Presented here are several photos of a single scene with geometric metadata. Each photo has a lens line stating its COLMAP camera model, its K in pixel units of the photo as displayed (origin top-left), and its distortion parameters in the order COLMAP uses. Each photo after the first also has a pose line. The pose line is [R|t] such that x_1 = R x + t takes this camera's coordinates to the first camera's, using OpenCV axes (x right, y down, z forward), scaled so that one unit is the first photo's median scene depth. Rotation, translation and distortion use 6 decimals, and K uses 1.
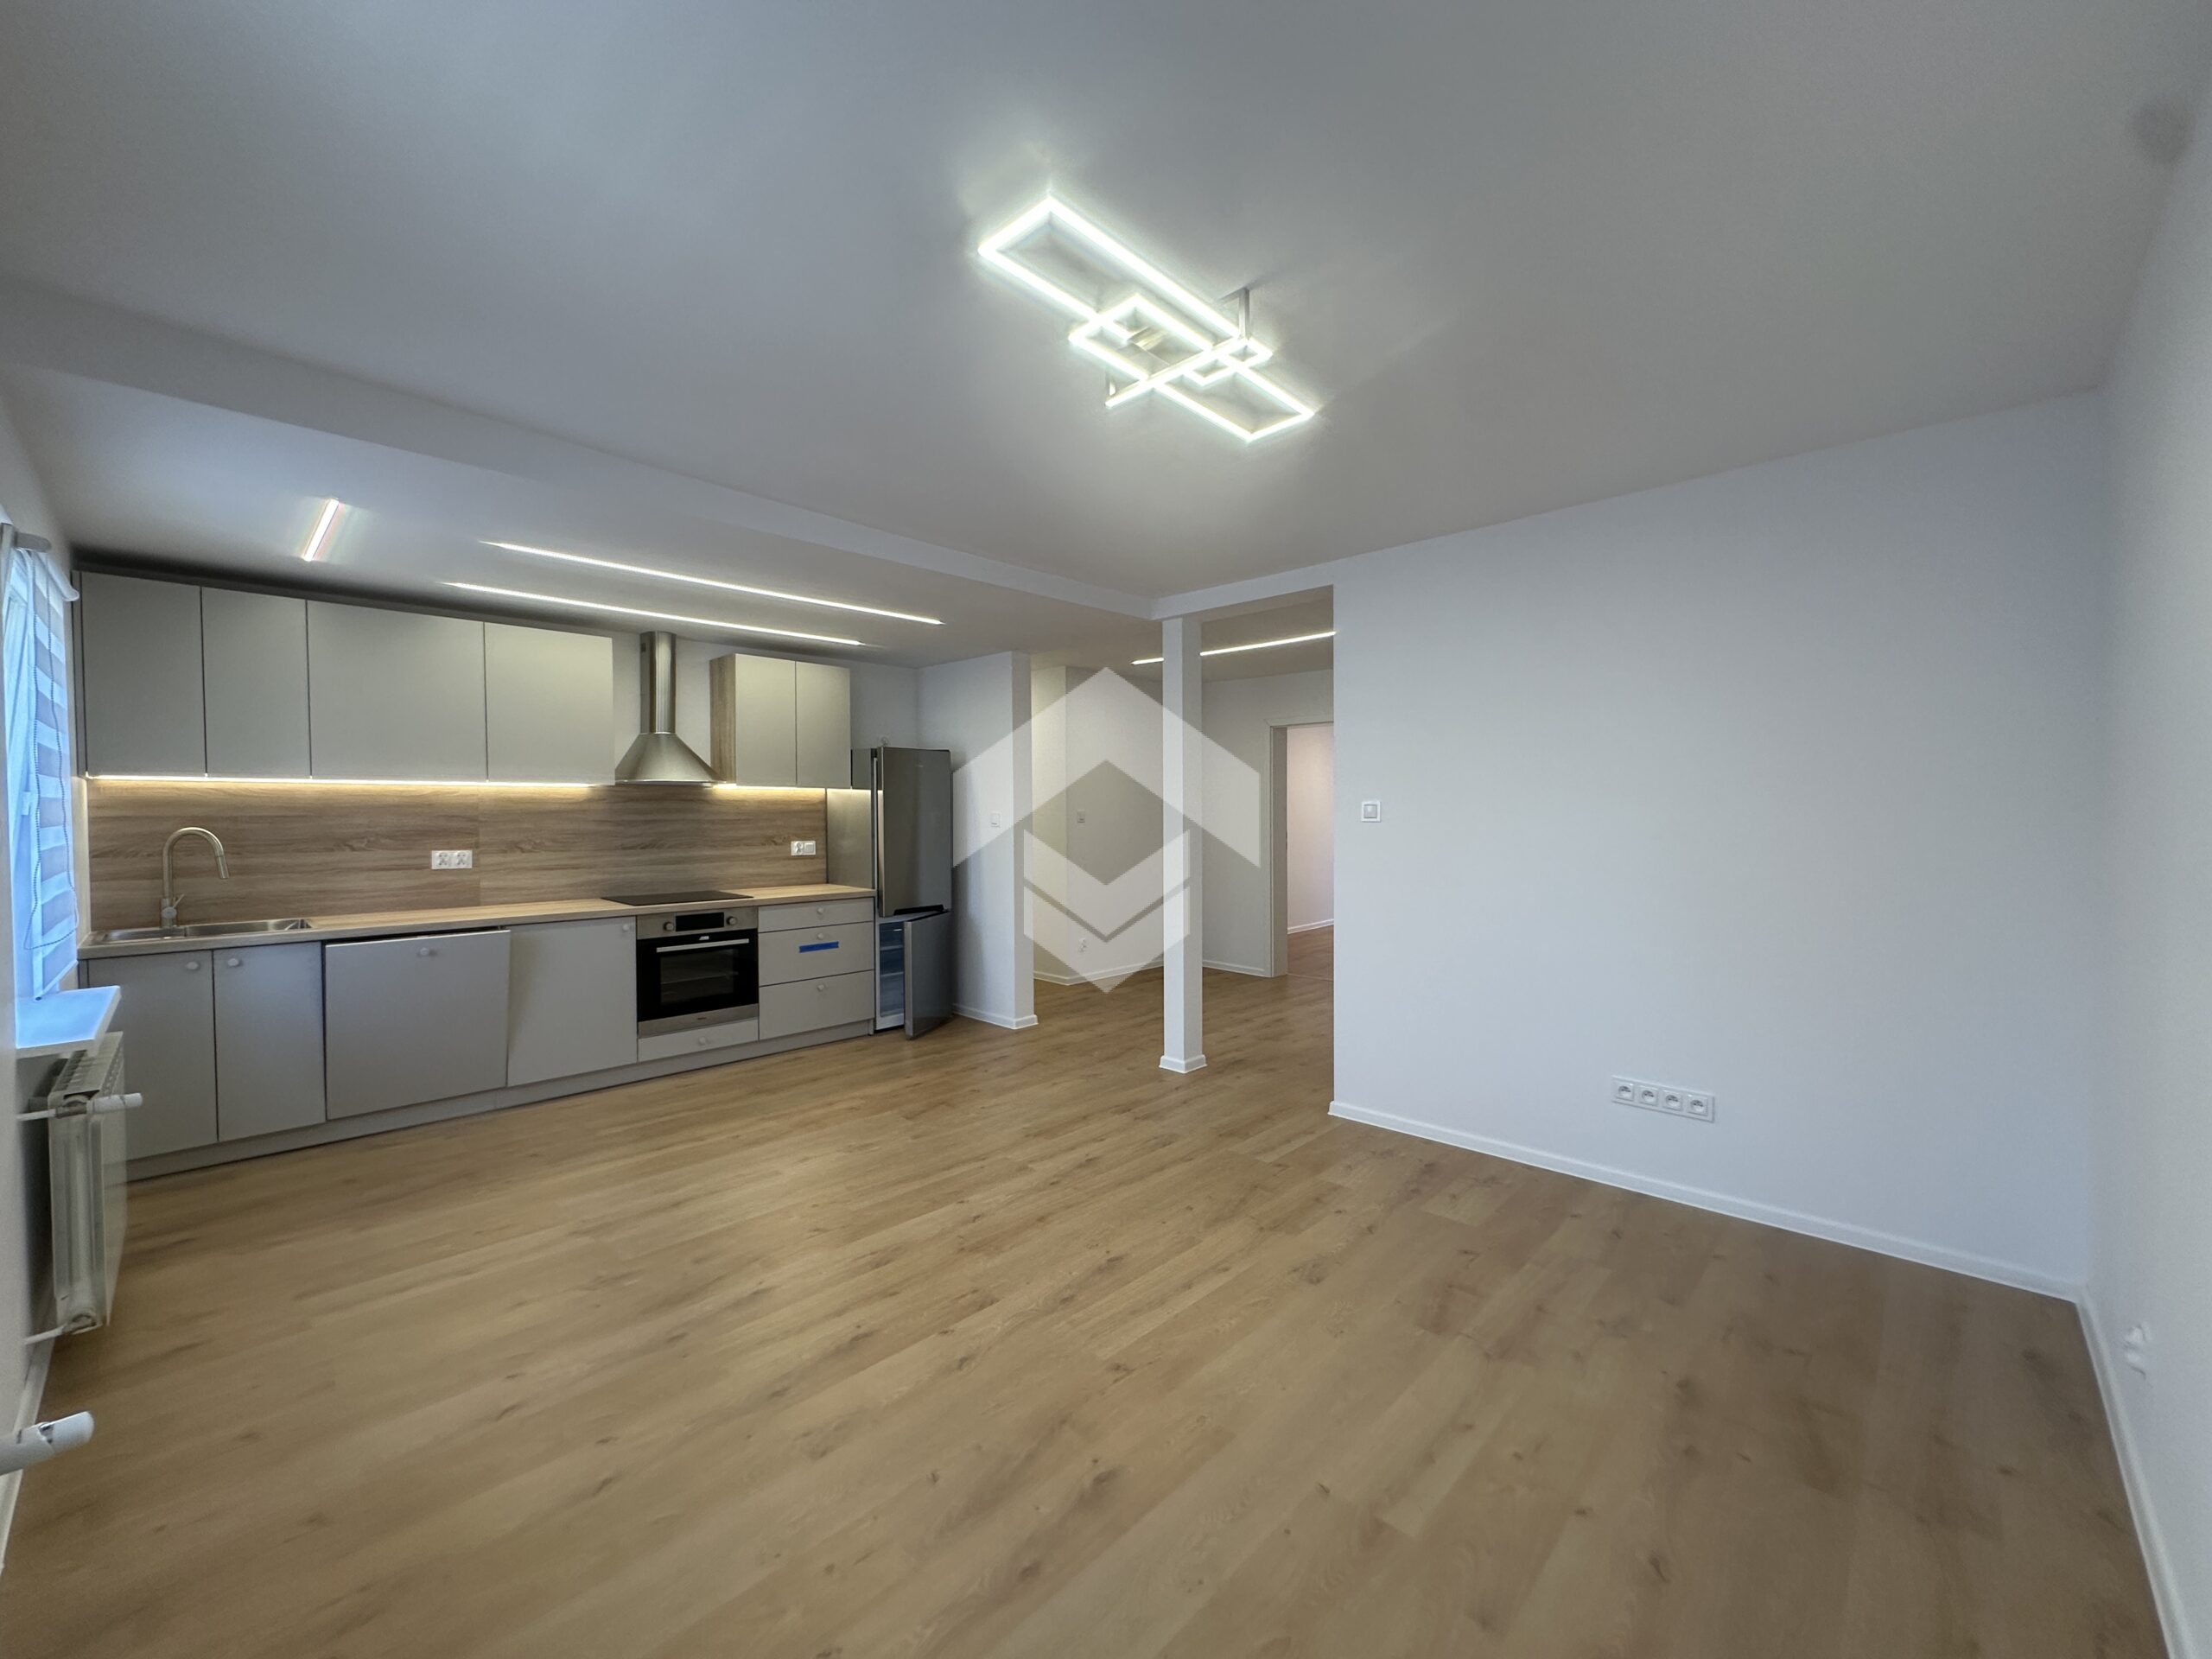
lens RADIAL K [[881.9, 0, 1107.5], [0, 881.9, 833.2], [0, 0, 1]] dist [-0.004745, 0.001253]
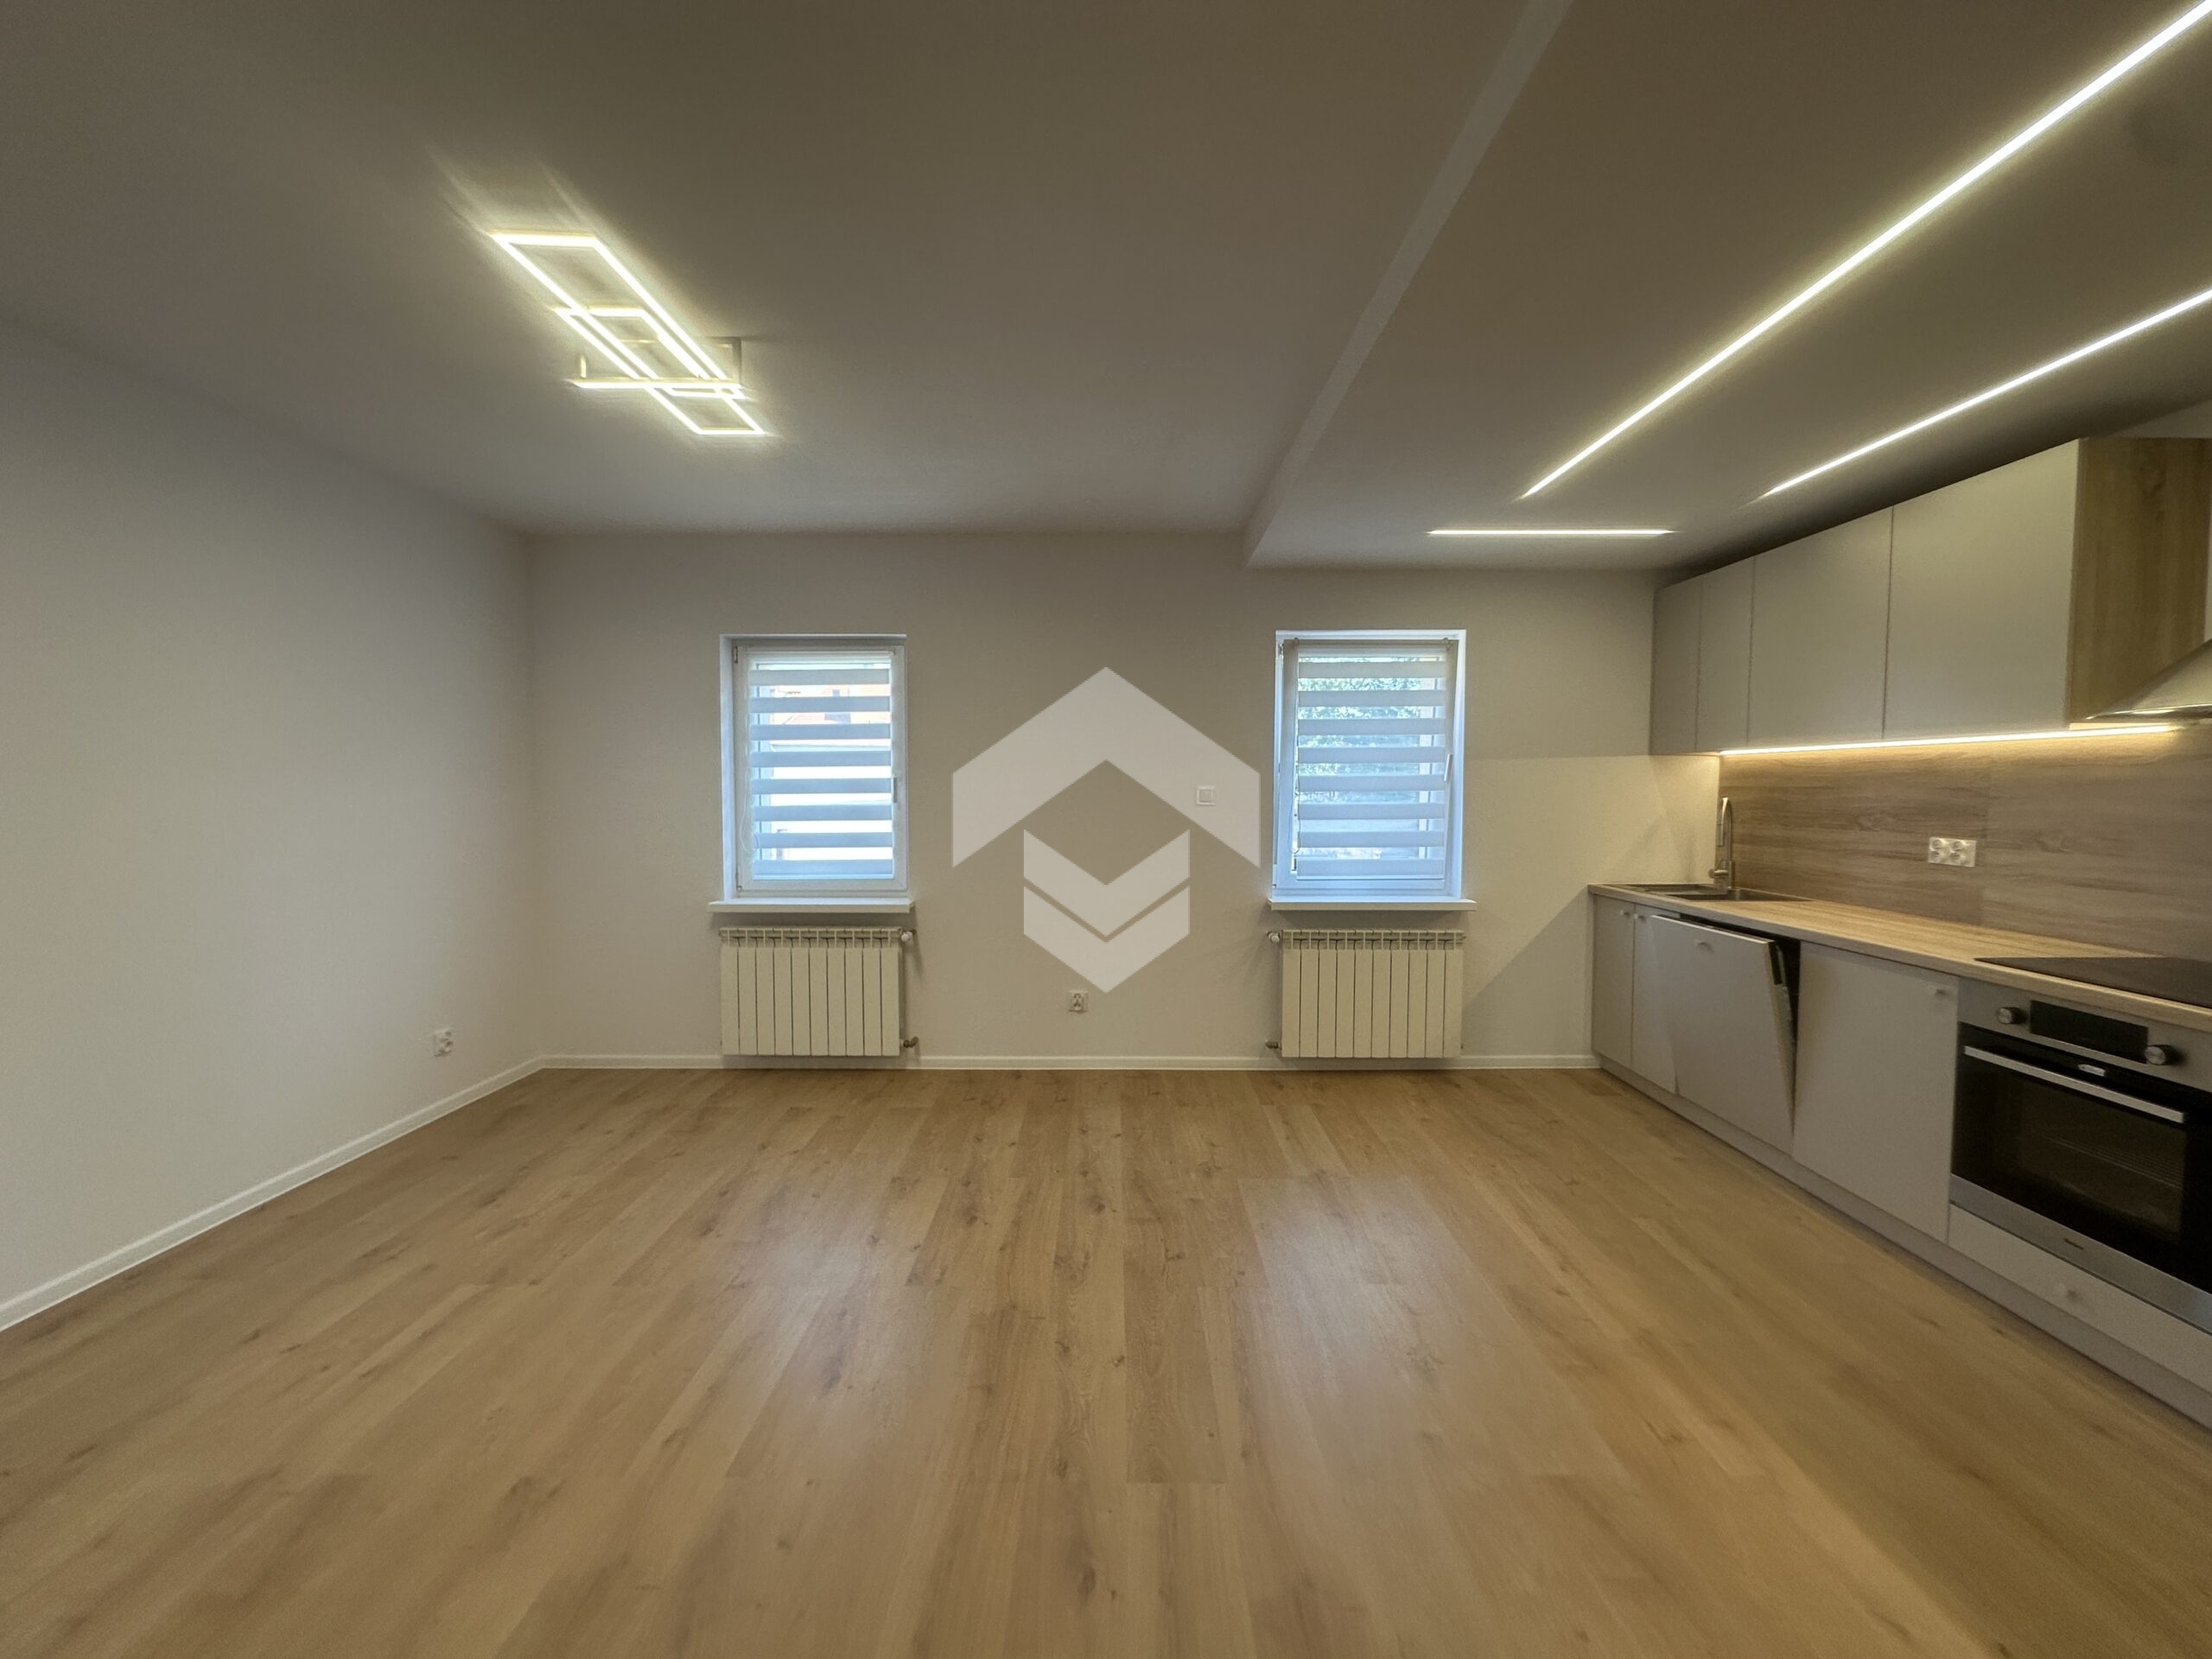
lens RADIAL K [[881.9, 0, 1108.6], [0, 881.9, 829.2], [0, 0, 1]] dist [-0.004745, 0.001253]
pose [[-0.726605, 0.036216, -0.686100, 0.228356], [-0.015445, 0.997496, 0.069011, -0.027310], [0.686881, 0.060740, -0.724227, 1.145222]]
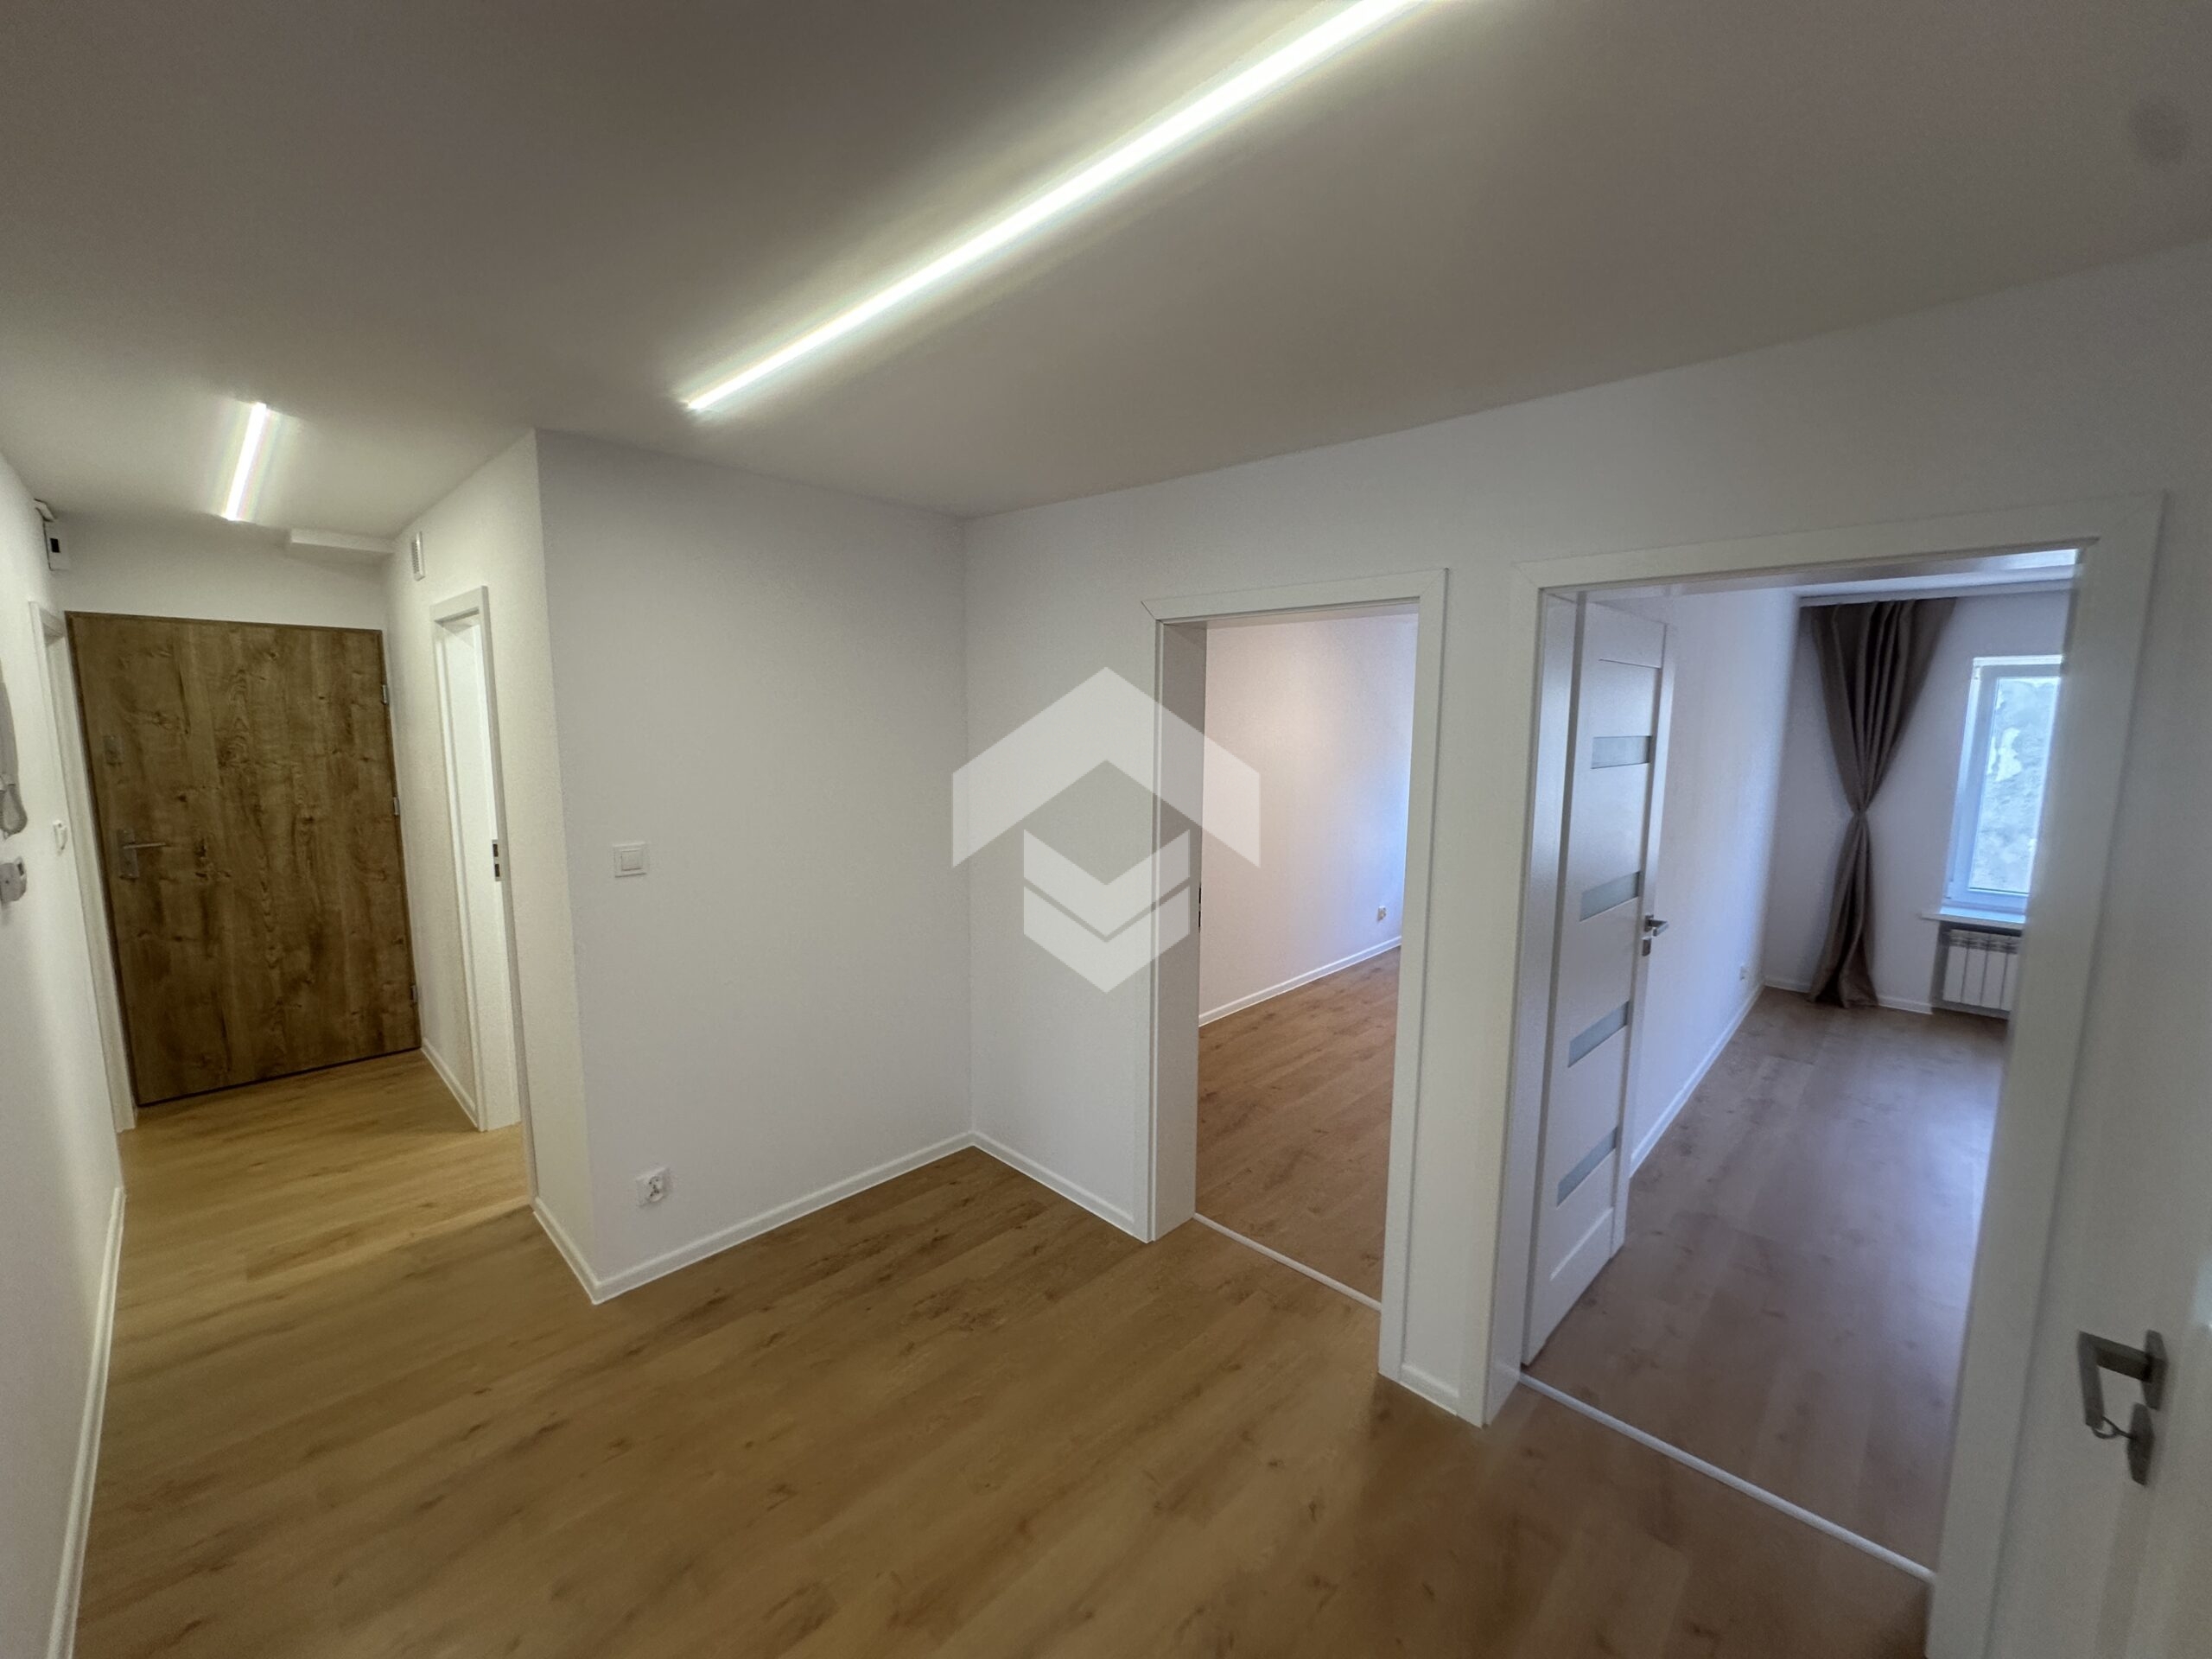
lens RADIAL K [[881.9, 0, 1111.3], [0, 881.9, 830.3], [0, 0, 1]] dist [-0.004745, 0.001253]
pose [[0.999880, 0.014668, -0.004944, 0.311448], [-0.014090, 0.994729, 0.101561, -0.129496], [0.006408, -0.101480, 0.994817, 1.142076]]
